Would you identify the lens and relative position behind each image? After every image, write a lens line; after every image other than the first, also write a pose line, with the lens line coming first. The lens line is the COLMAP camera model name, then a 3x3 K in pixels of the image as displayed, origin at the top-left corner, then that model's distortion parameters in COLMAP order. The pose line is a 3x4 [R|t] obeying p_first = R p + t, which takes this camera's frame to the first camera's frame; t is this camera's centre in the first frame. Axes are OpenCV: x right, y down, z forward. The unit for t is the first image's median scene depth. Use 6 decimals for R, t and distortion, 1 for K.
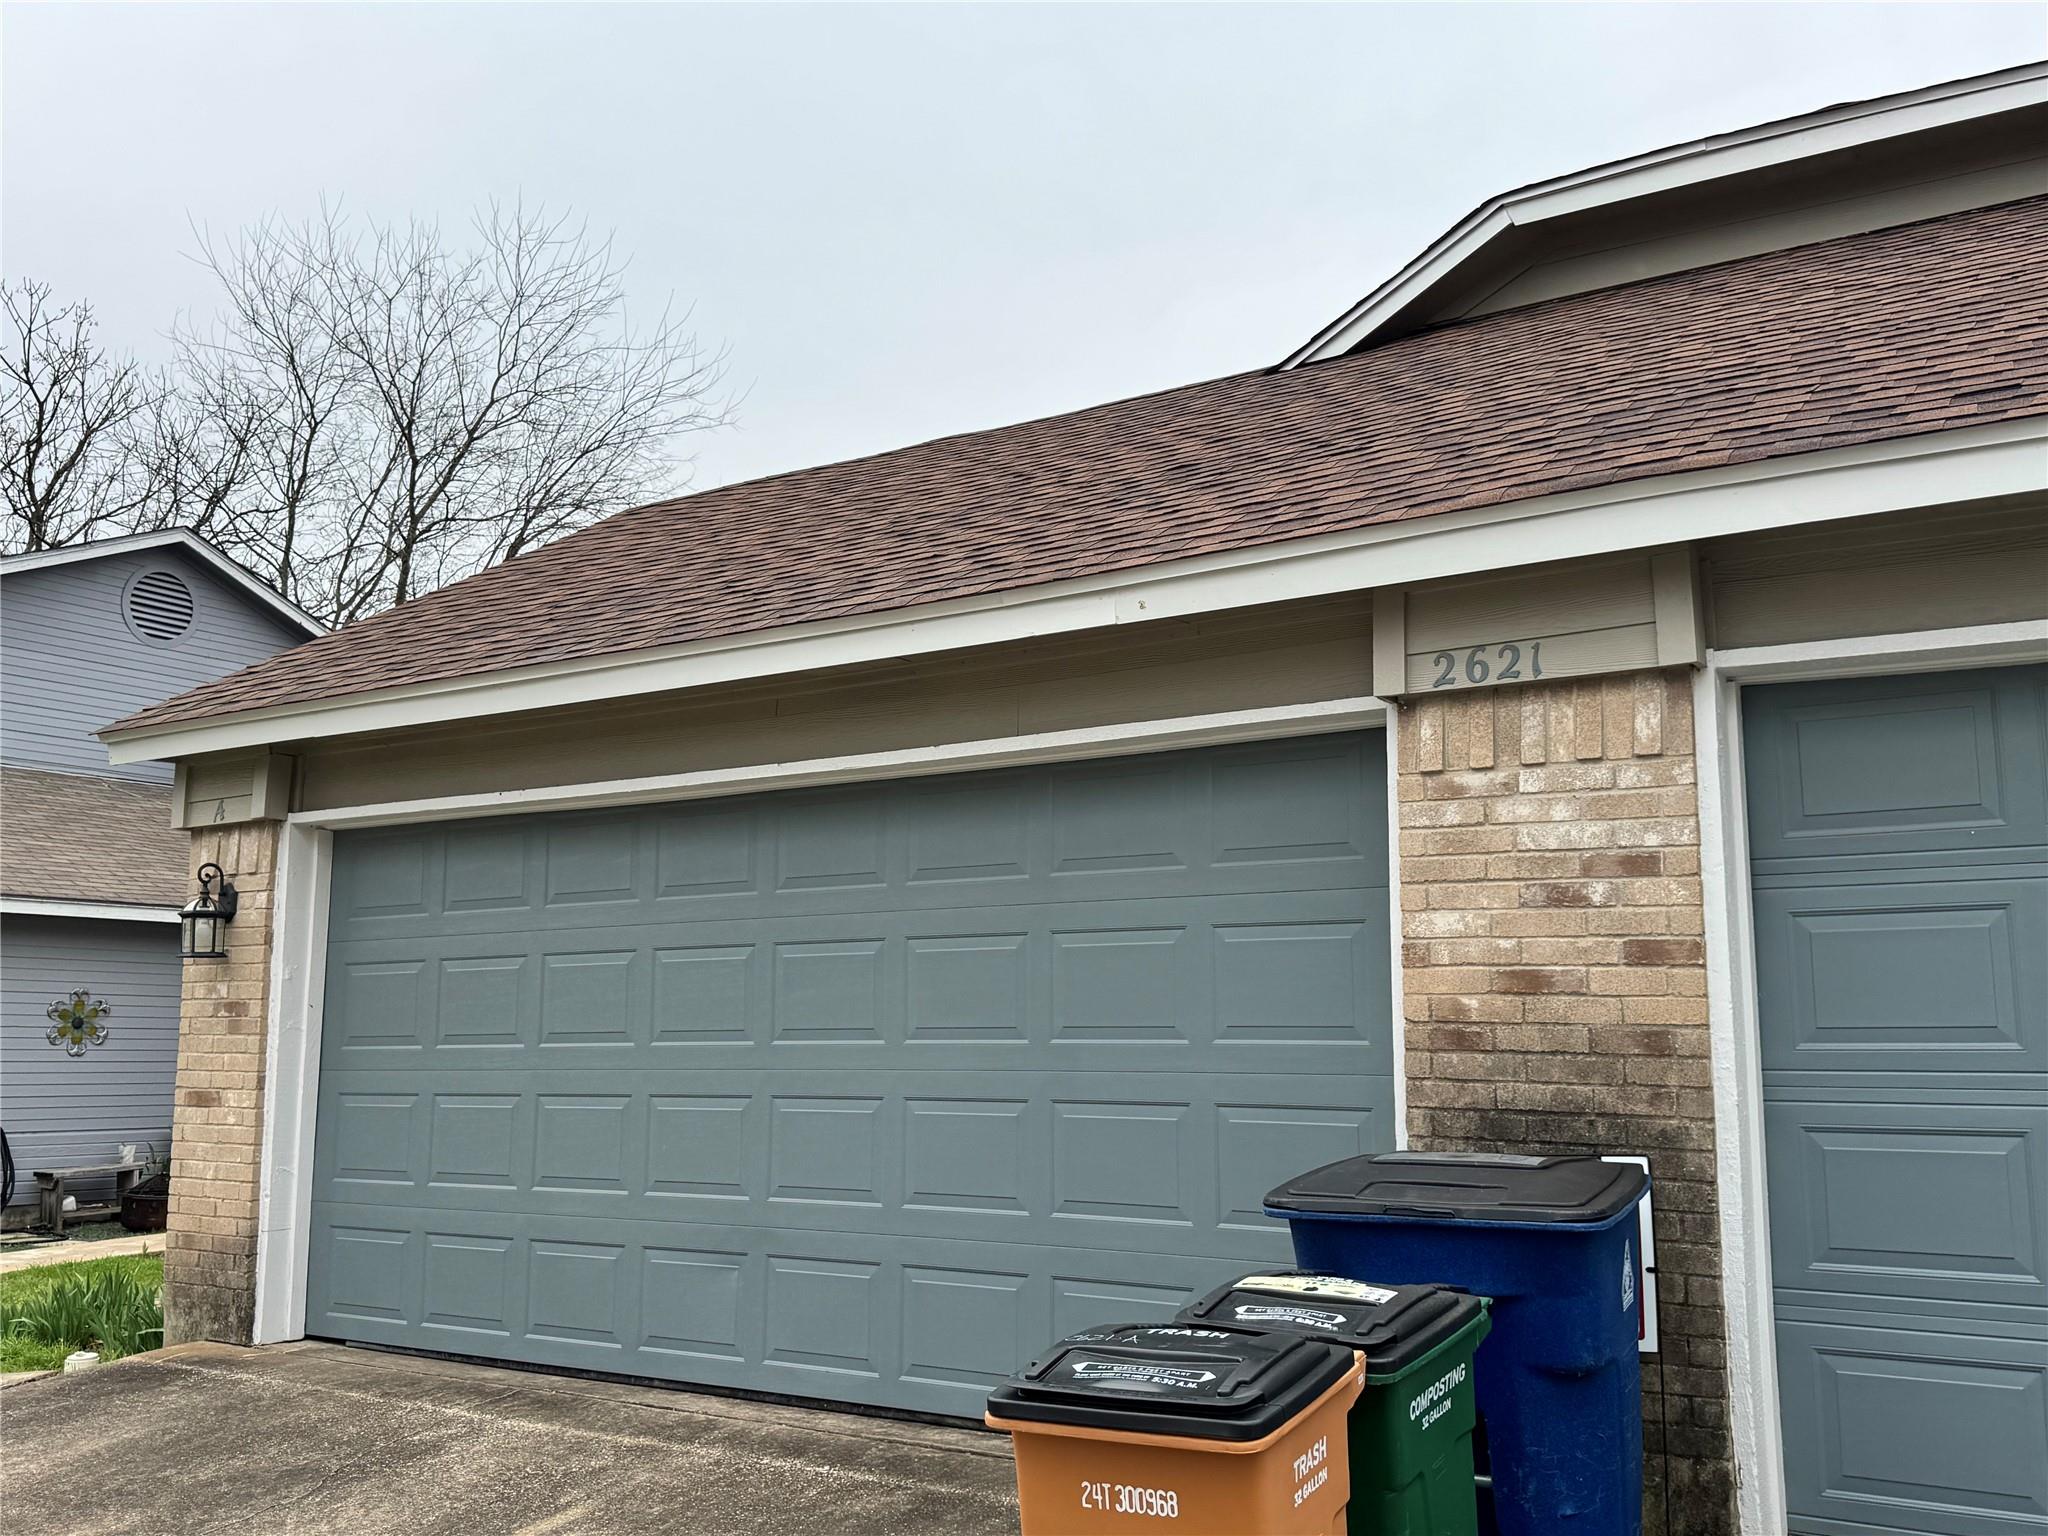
lens RADIAL K [[1858.1, 0, 1017.5], [0, 1858.1, 775.0], [0, 0, 1]] dist [0.054217, 0.000000]
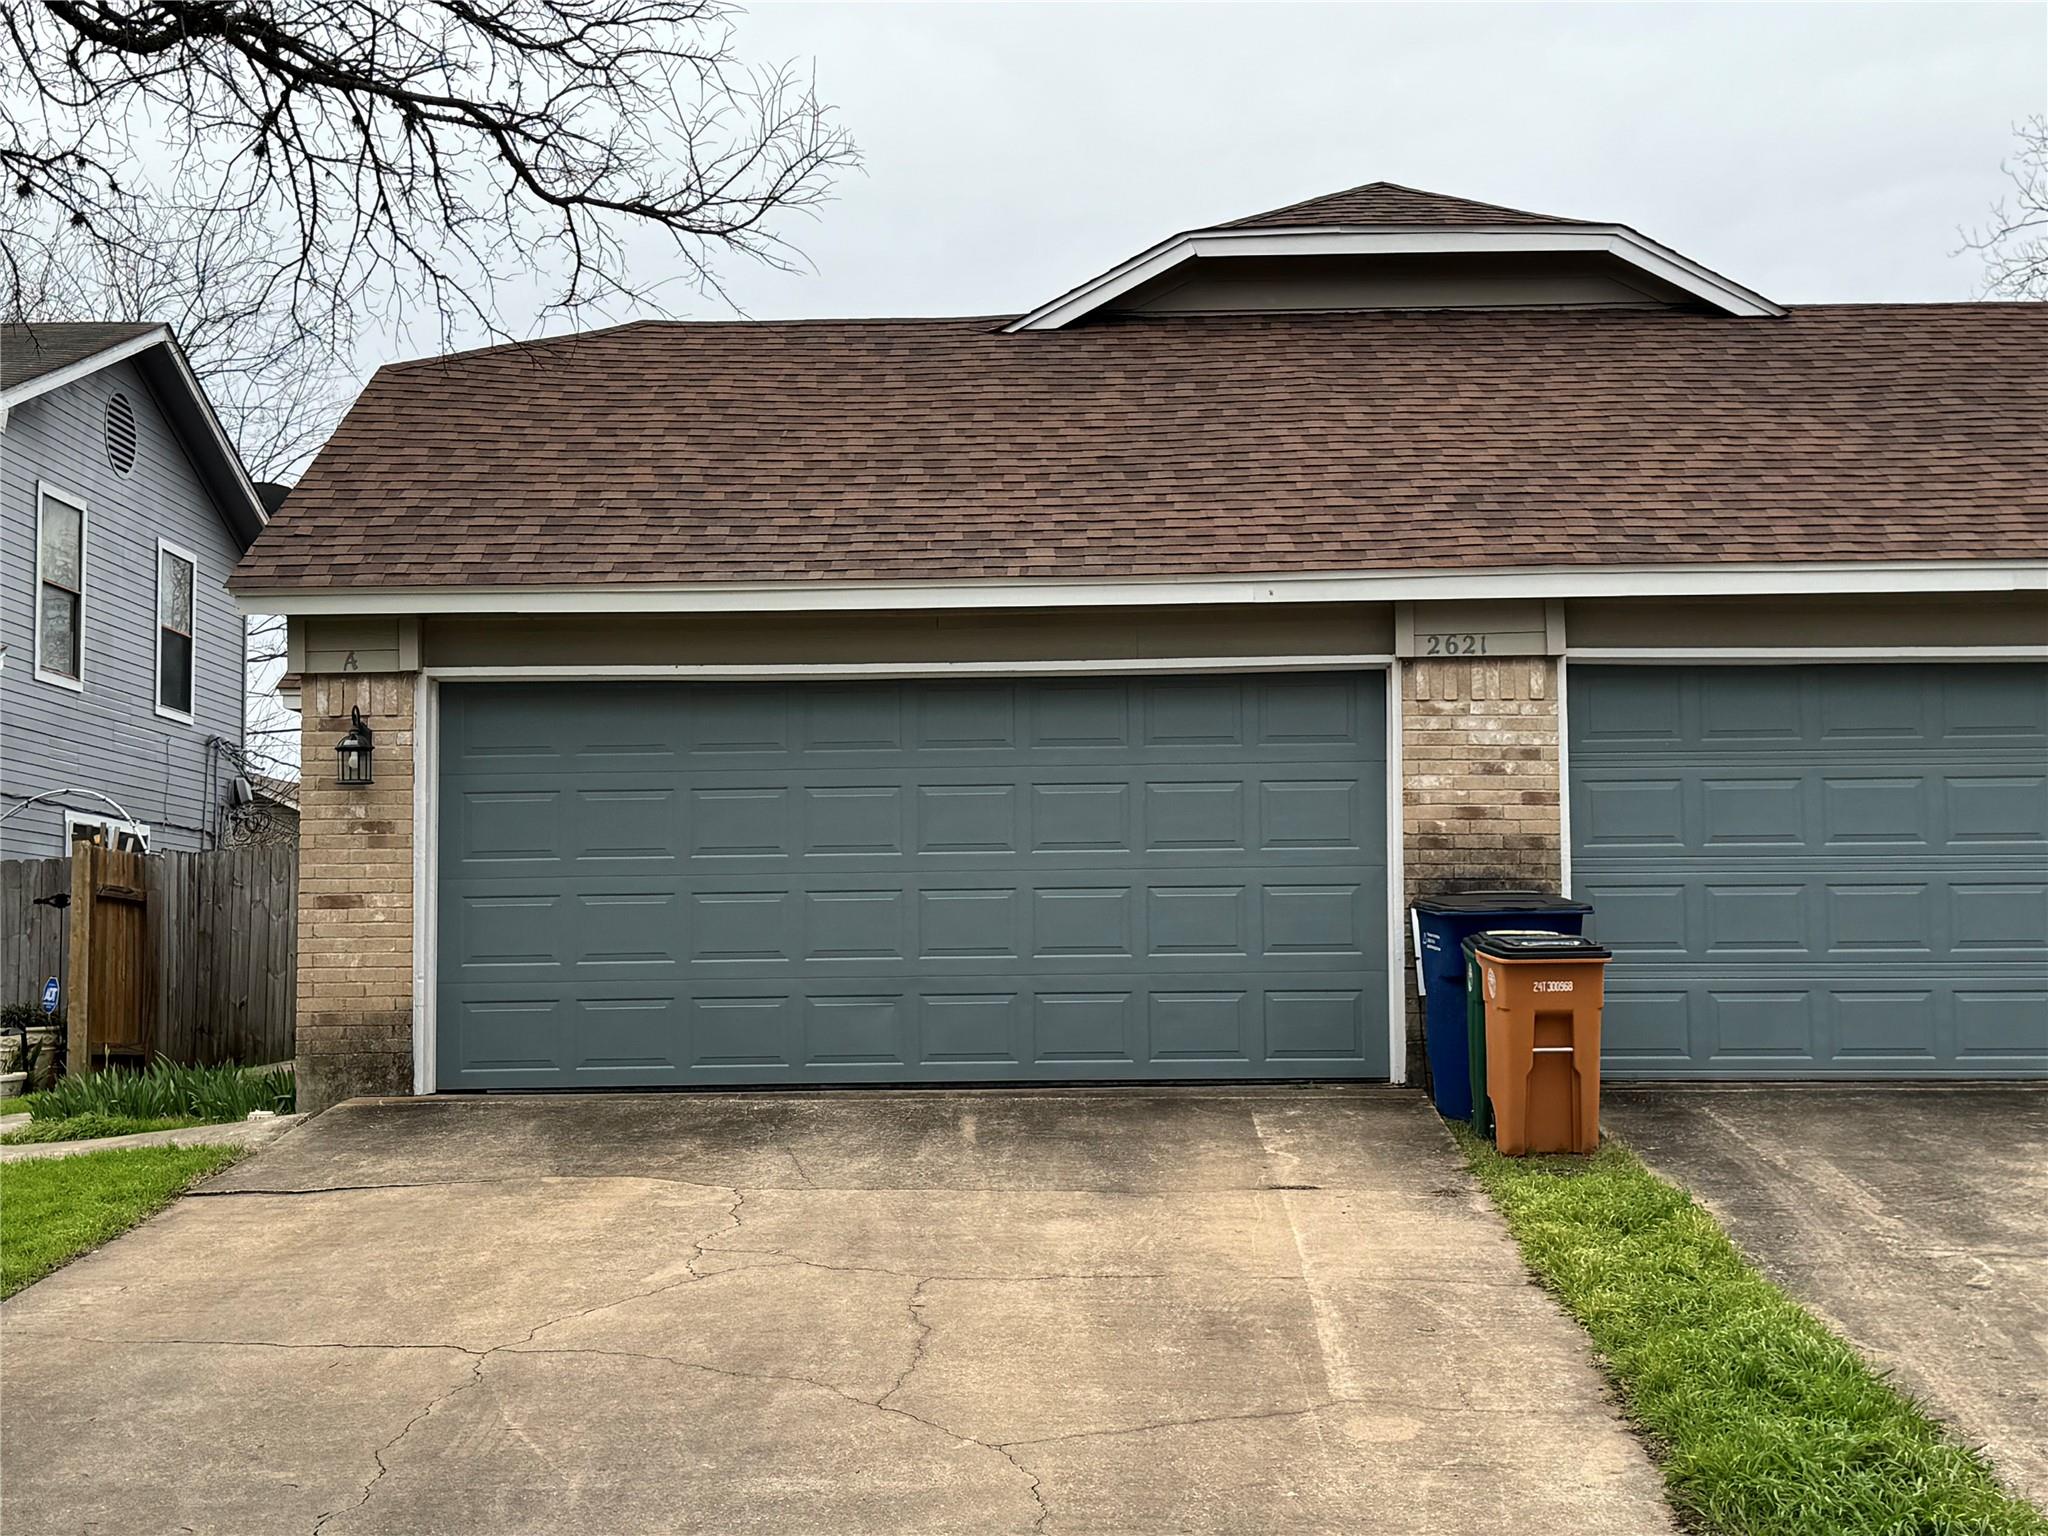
lens RADIAL K [[2883.0, 0, 1028.0], [0, 2883.0, 768.8], [0, 0, 1]] dist [0.159802, 0.000000]
pose [[0.847656, 0.030299, 0.529681, -1.633188], [-0.065328, 0.996731, 0.047530, -0.044610], [-0.526509, -0.074893, 0.846864, -1.235082]]
